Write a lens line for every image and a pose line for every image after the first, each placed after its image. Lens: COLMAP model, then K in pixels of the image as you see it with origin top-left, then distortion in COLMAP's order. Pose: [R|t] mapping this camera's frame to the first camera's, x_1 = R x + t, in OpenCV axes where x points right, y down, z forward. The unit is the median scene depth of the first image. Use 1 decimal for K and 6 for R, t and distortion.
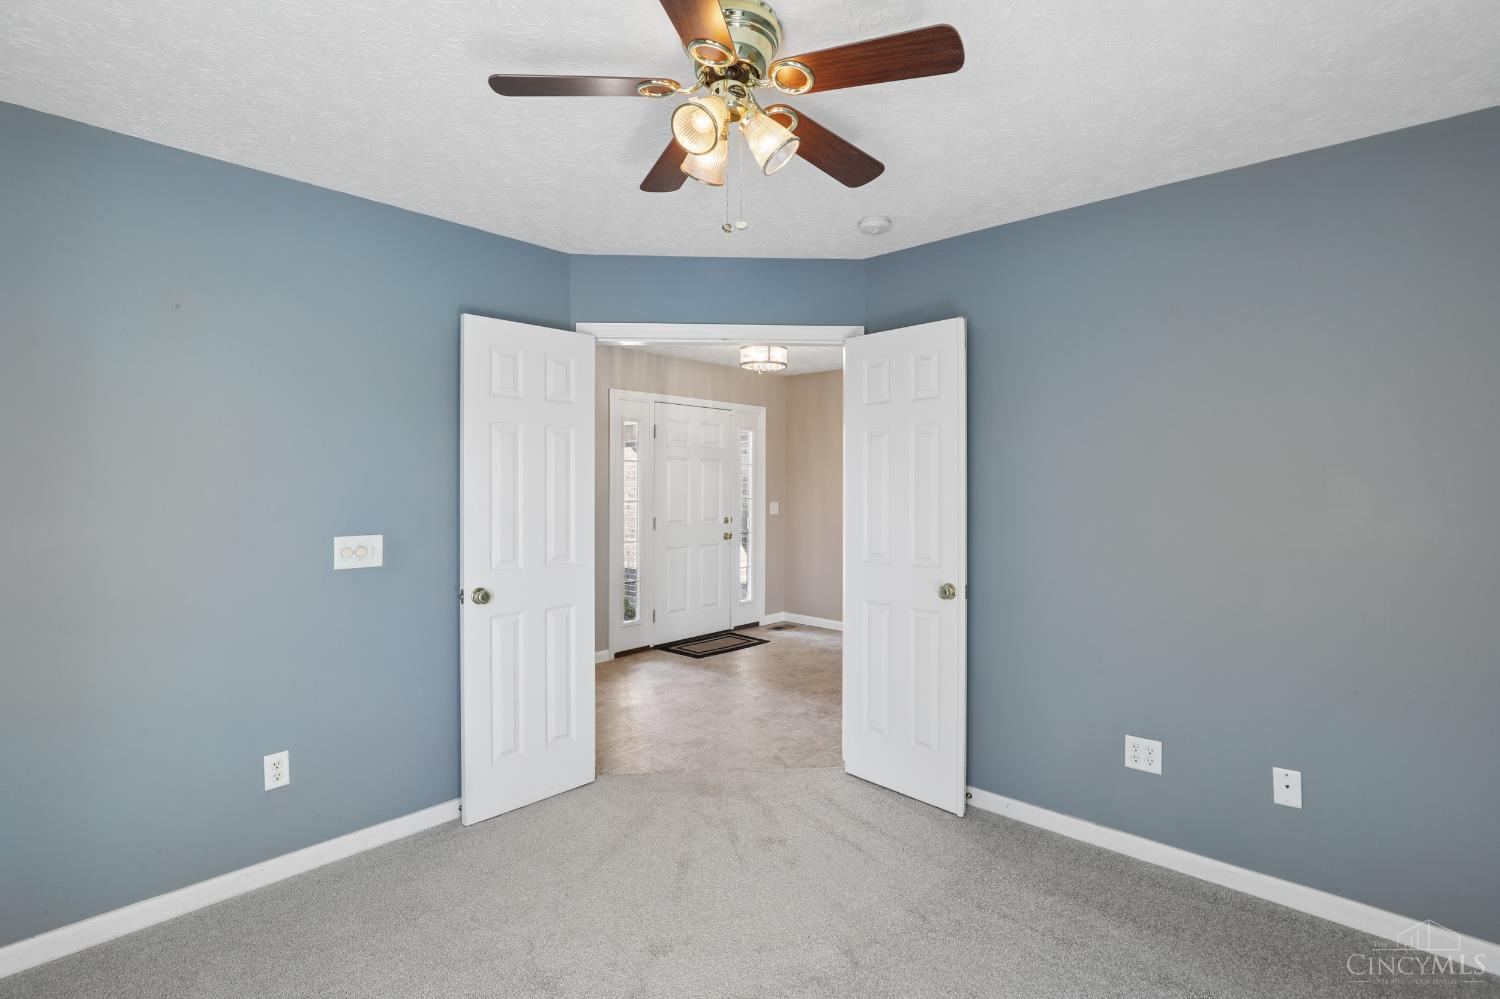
lens RADIAL K [[693.4, 0, 744.6], [0, 693.4, 489.8], [0, 0, 1]] dist [-0.030233, 0.006461]
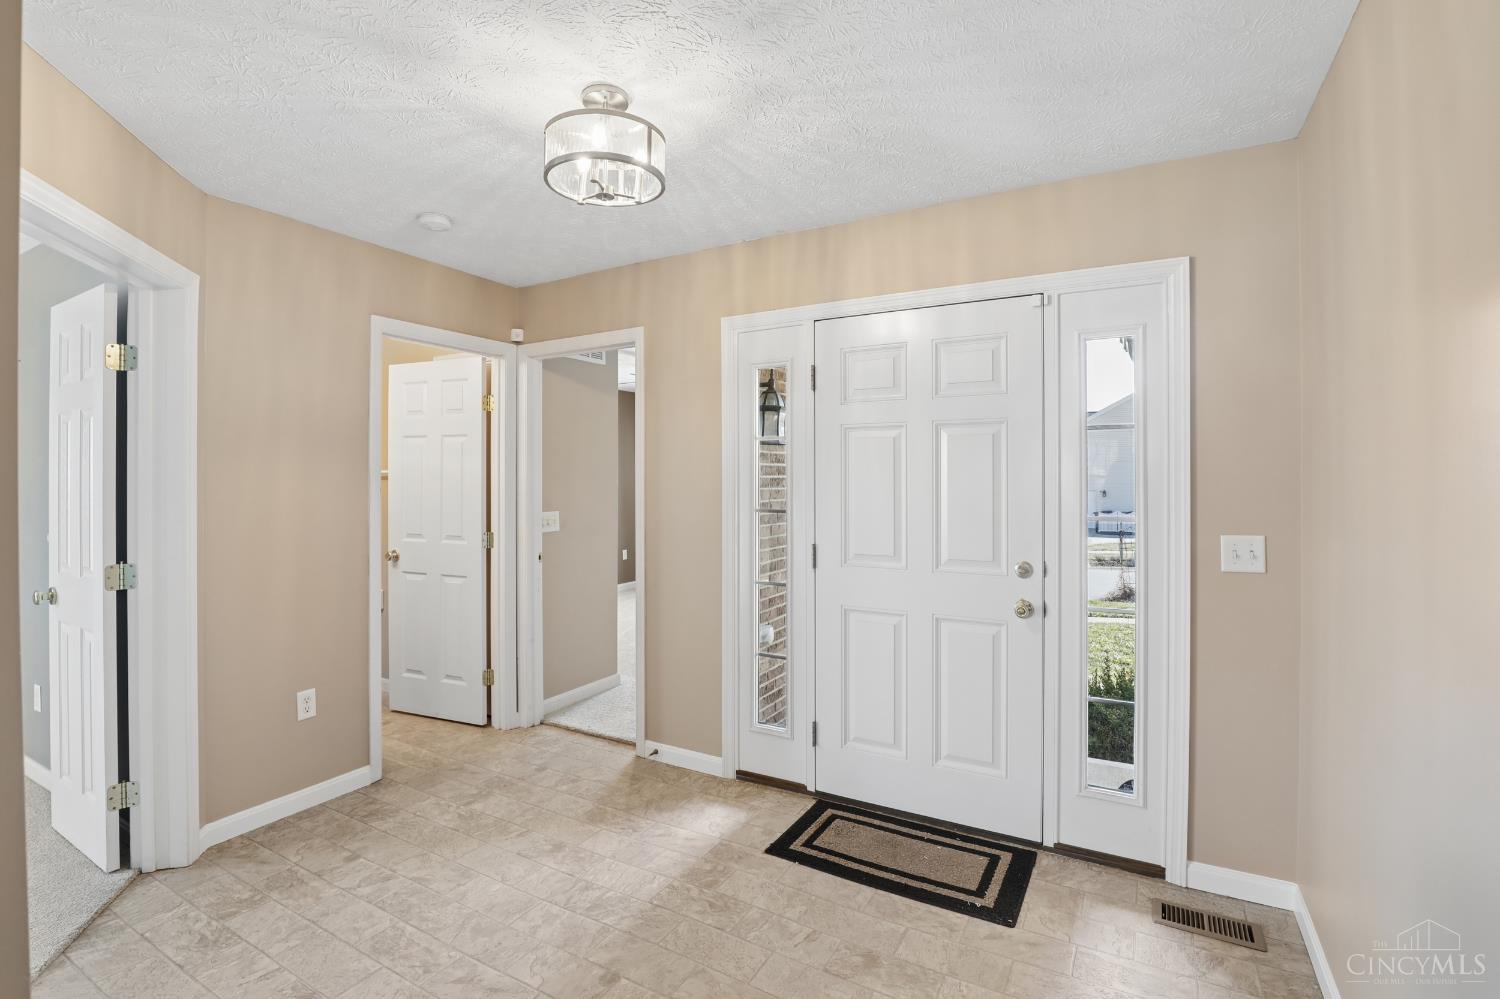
lens RADIAL K [[693.4, 0, 732.3], [0, 693.4, 480.7], [0, 0, 1]] dist [-0.030233, 0.006461]
pose [[0.222718, 0.006569, -0.974861, 0.340634], [-0.003451, 0.999976, 0.005949, -0.010114], [0.974877, 0.002039, 0.222735, 0.779093]]
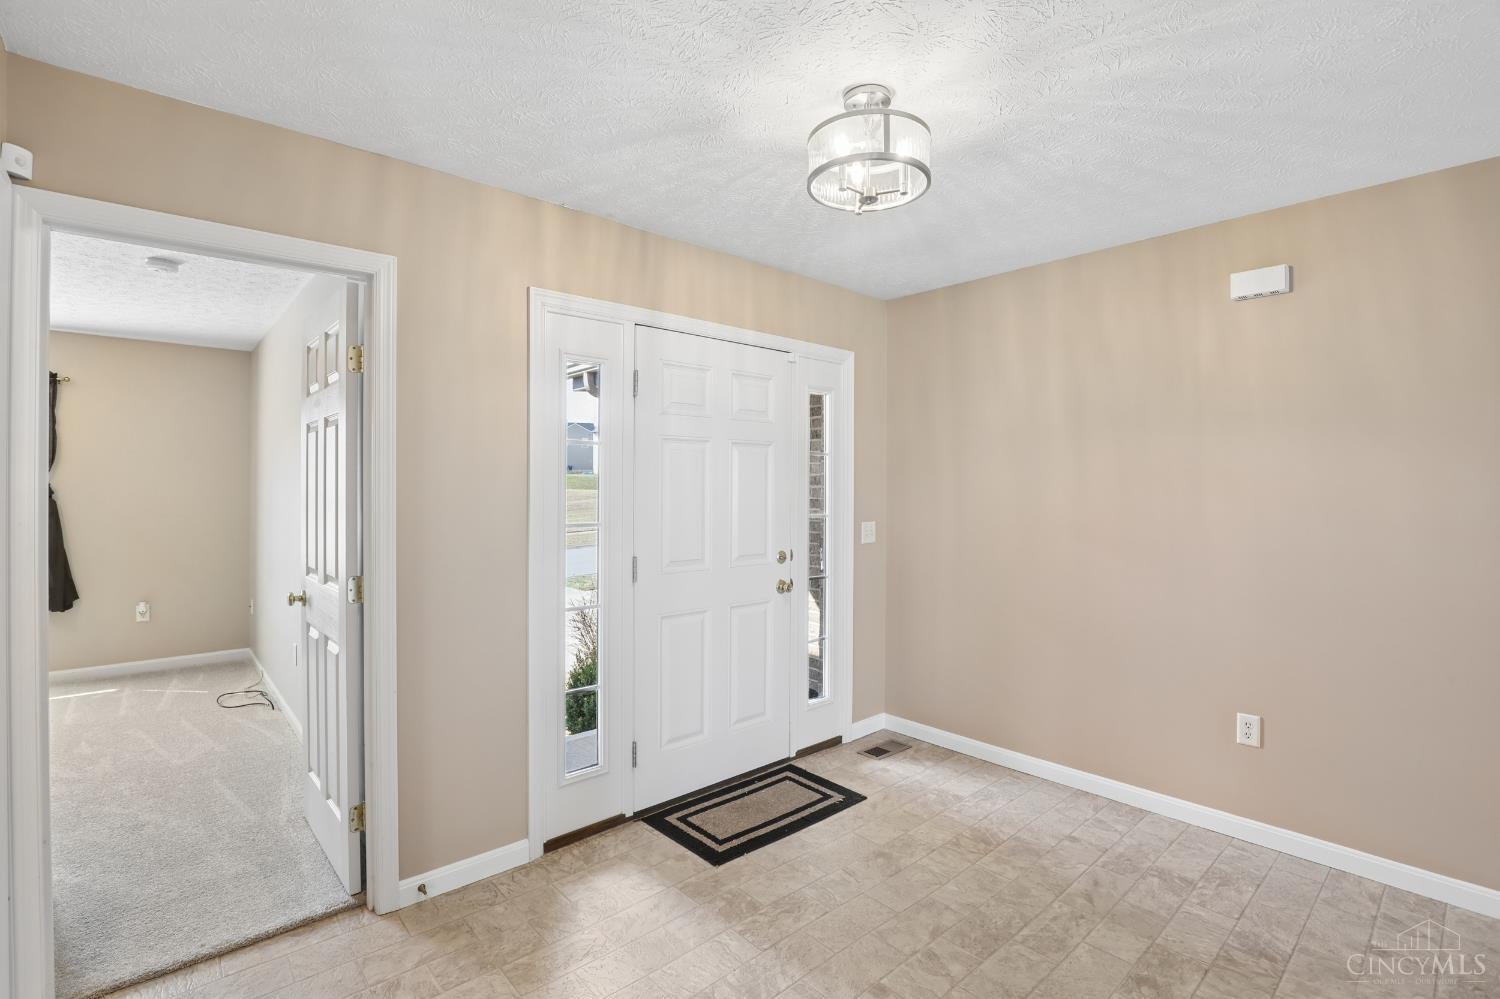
lens RADIAL K [[693.4, 0, 749.8], [0, 693.4, 495.5], [0, 0, 1]] dist [-0.030233, 0.006461]
pose [[0.995696, 0.000922, -0.092675, -0.001728], [-0.000770, 0.999998, 0.001682, -0.004684], [0.092677, -0.001603, 0.995695, 0.484963]]
